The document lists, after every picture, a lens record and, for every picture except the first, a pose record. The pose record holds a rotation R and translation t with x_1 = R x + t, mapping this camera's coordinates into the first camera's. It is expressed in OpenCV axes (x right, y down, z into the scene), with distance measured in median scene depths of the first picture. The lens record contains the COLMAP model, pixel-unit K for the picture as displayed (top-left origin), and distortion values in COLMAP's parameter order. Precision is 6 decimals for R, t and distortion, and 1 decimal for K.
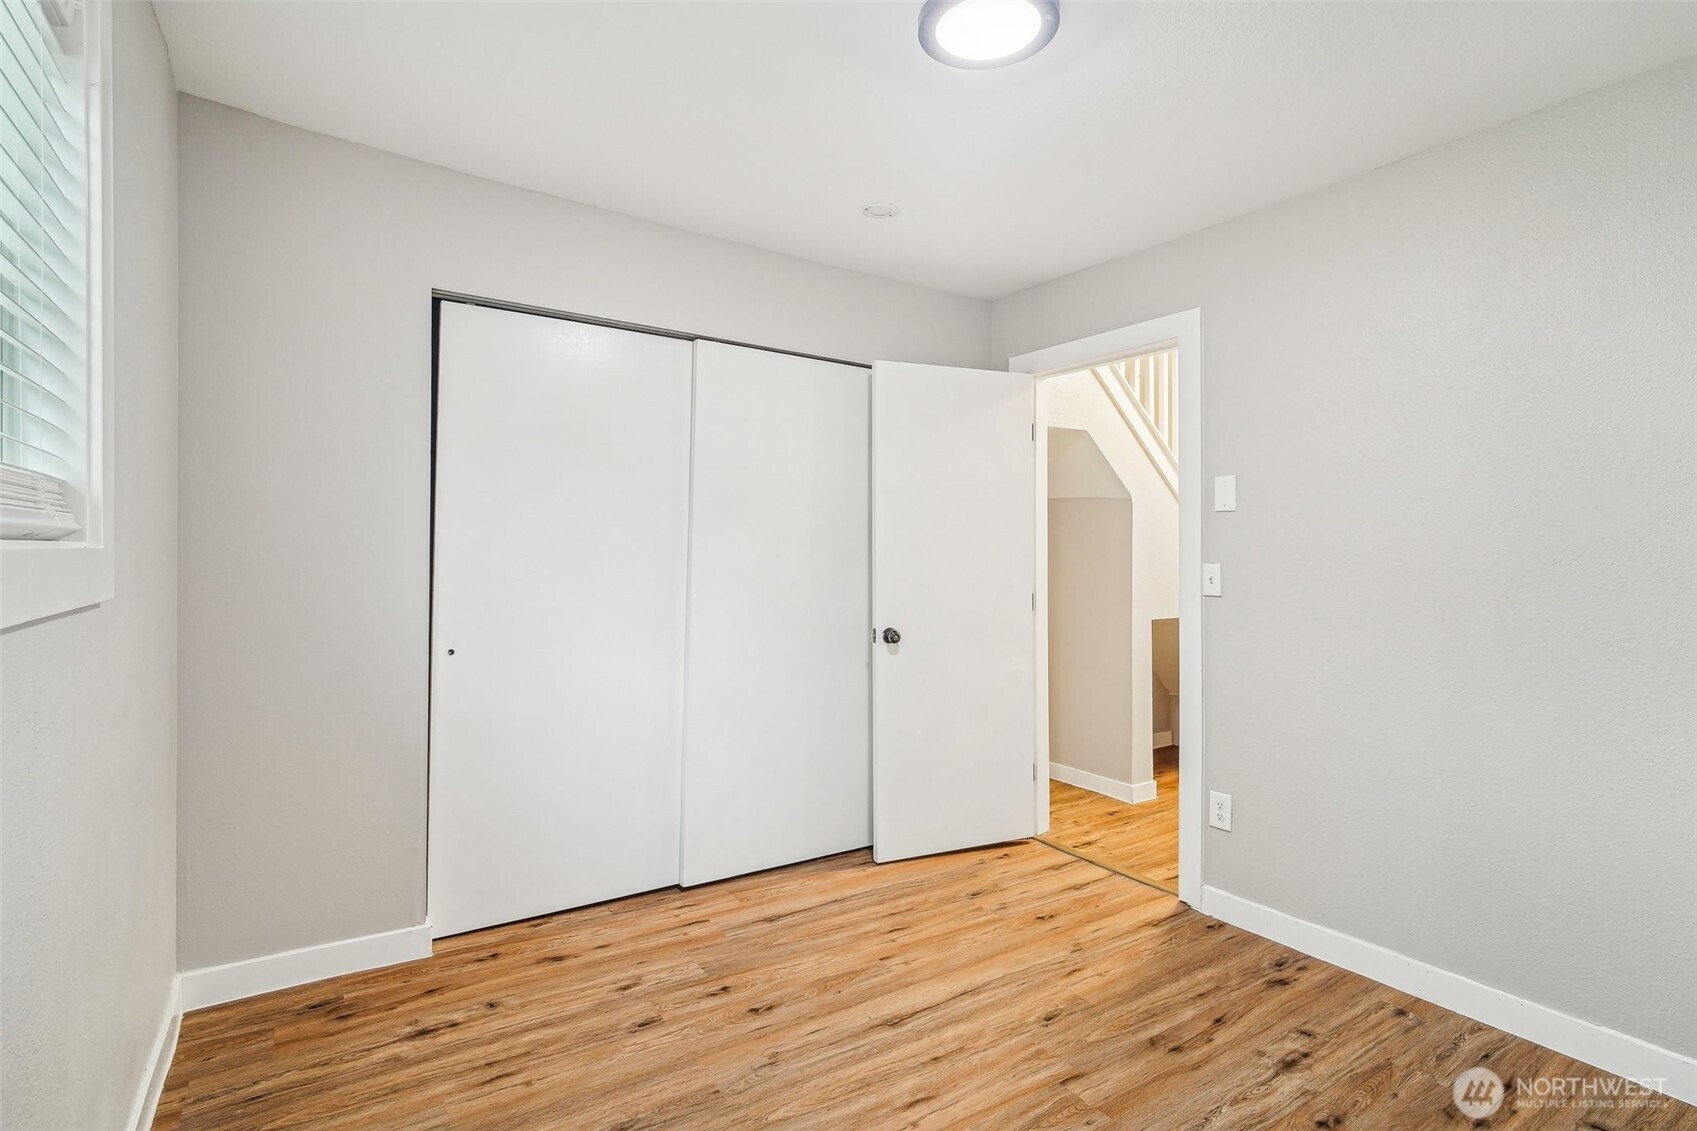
lens RADIAL K [[822.1, 0, 854.7], [0, 822.1, 542.8], [0, 0, 1]] dist [-0.000305, 0.000613]
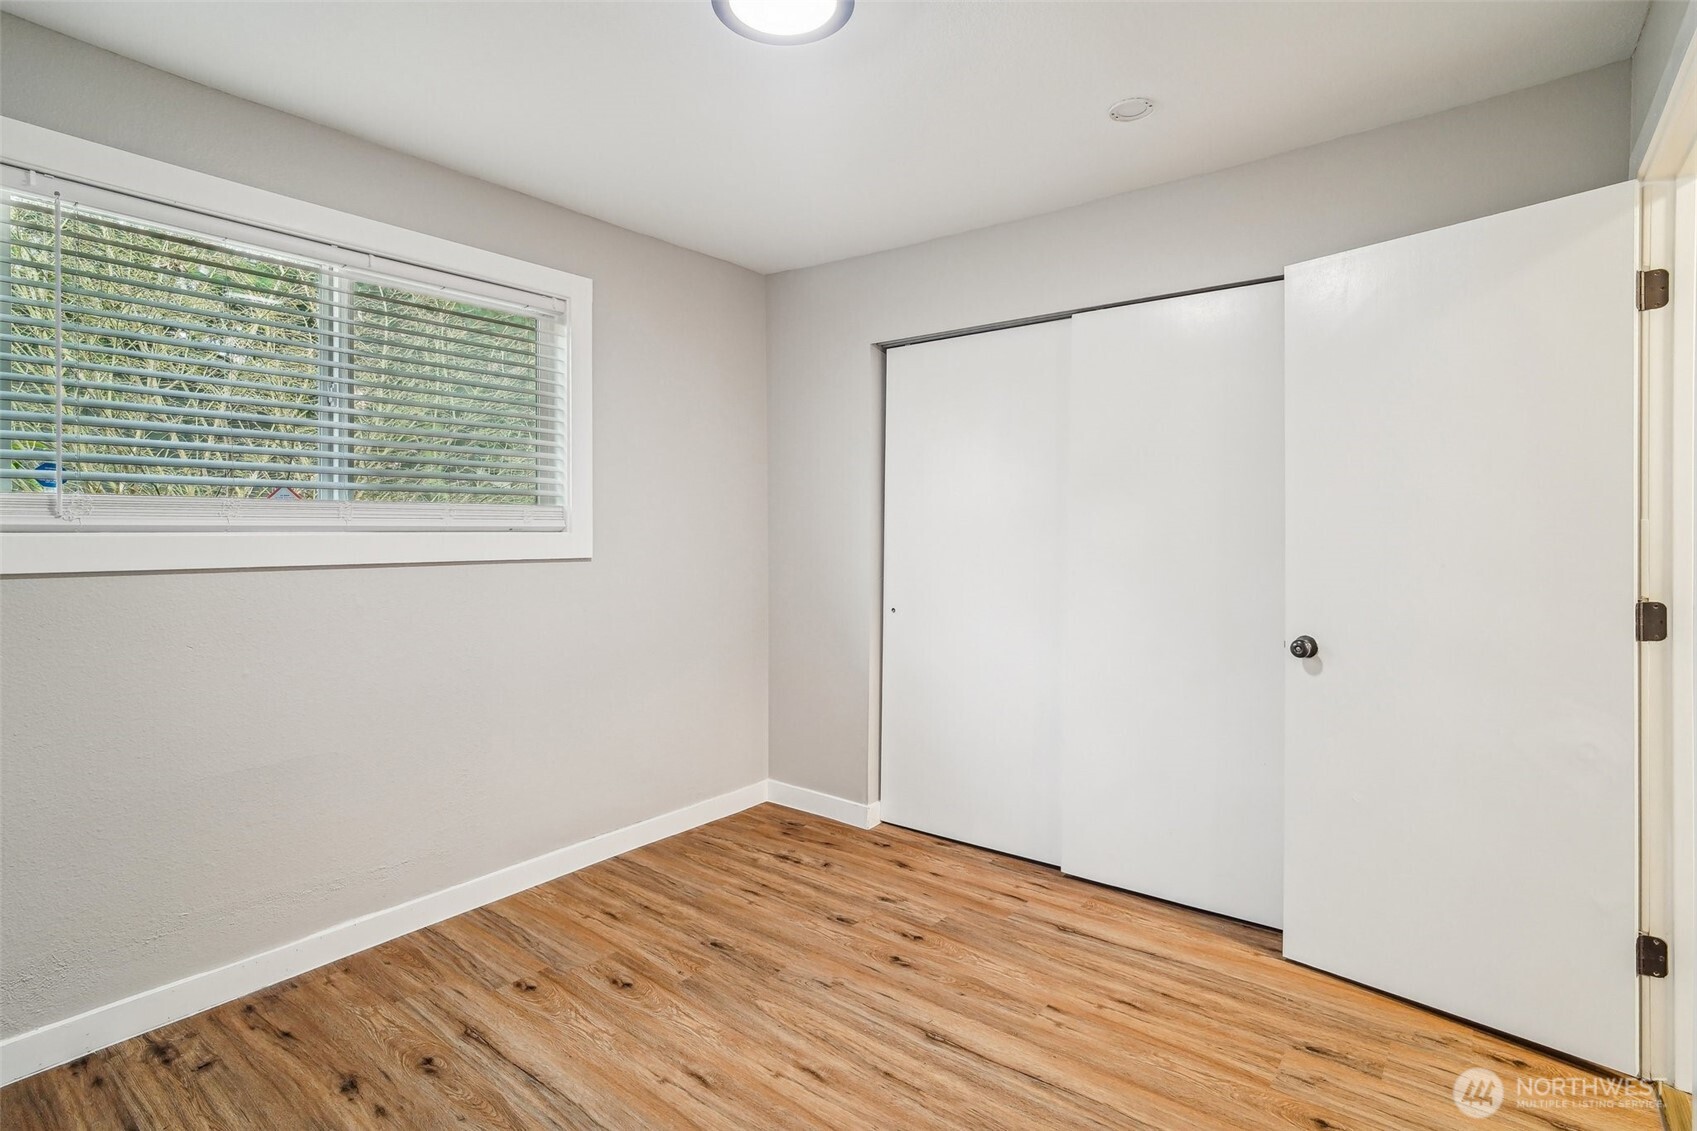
lens RADIAL K [[826.0, 0, 867.9], [0, 826.0, 527.1], [0, 0, 1]] dist [-0.026608, 0.015383]
pose [[0.324298, -0.021817, -0.945703, 0.814962], [0.017442, 0.999702, -0.017082, 0.020551], [0.945794, -0.010955, 0.324582, 0.569554]]
